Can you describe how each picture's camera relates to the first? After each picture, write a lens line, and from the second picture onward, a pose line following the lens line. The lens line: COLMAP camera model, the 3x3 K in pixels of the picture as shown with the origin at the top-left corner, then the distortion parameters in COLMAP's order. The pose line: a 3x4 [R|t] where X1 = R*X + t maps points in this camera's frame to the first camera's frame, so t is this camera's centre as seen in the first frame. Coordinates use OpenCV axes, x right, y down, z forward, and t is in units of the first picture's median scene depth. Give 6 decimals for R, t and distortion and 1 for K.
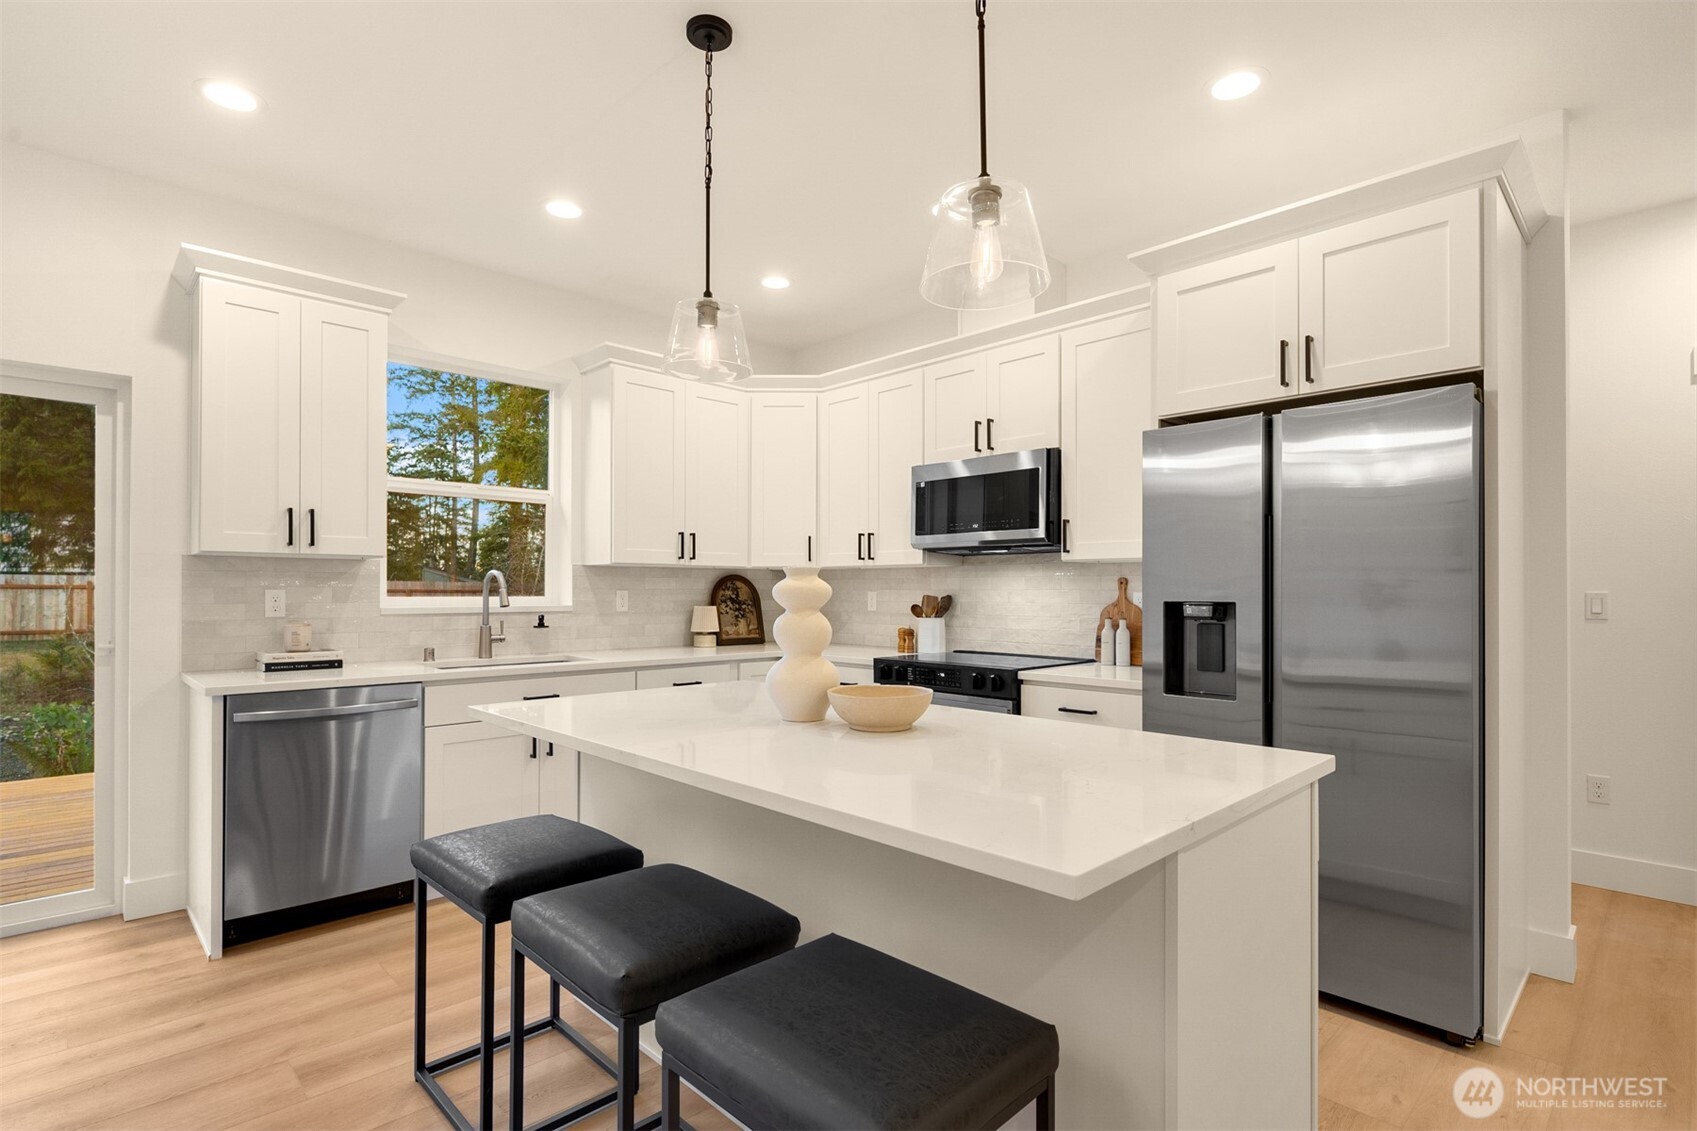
lens RADIAL K [[822.9, 0, 840.5], [0, 822.9, 588.1], [0, 0, 1]] dist [0.003416, -0.001670]
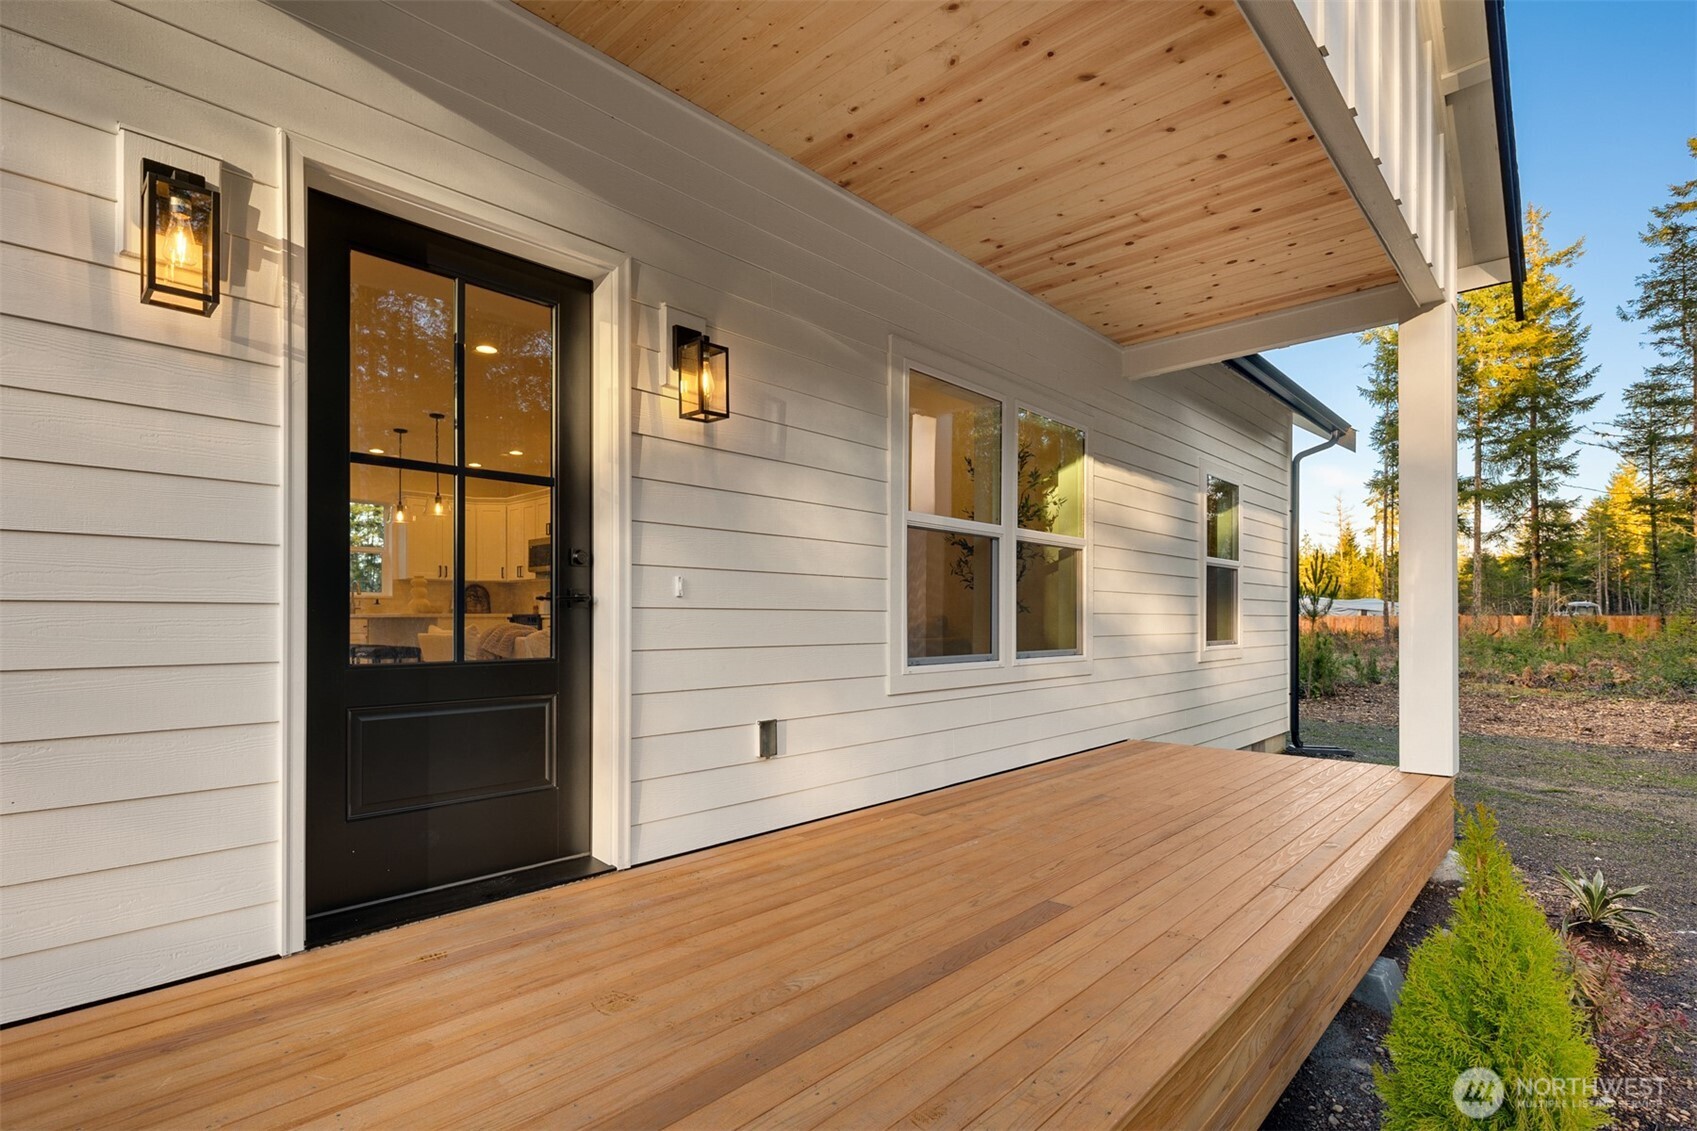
lens RADIAL K [[822.9, 0, 852.3], [0, 822.9, 621.6], [0, 0, 1]] dist [0.003416, -0.001670]
pose [[0.998360, -0.005036, 0.057027, 0.986761], [0.004528, 0.999949, 0.009035, 0.089939], [-0.057070, -0.008762, 0.998332, -1.663039]]
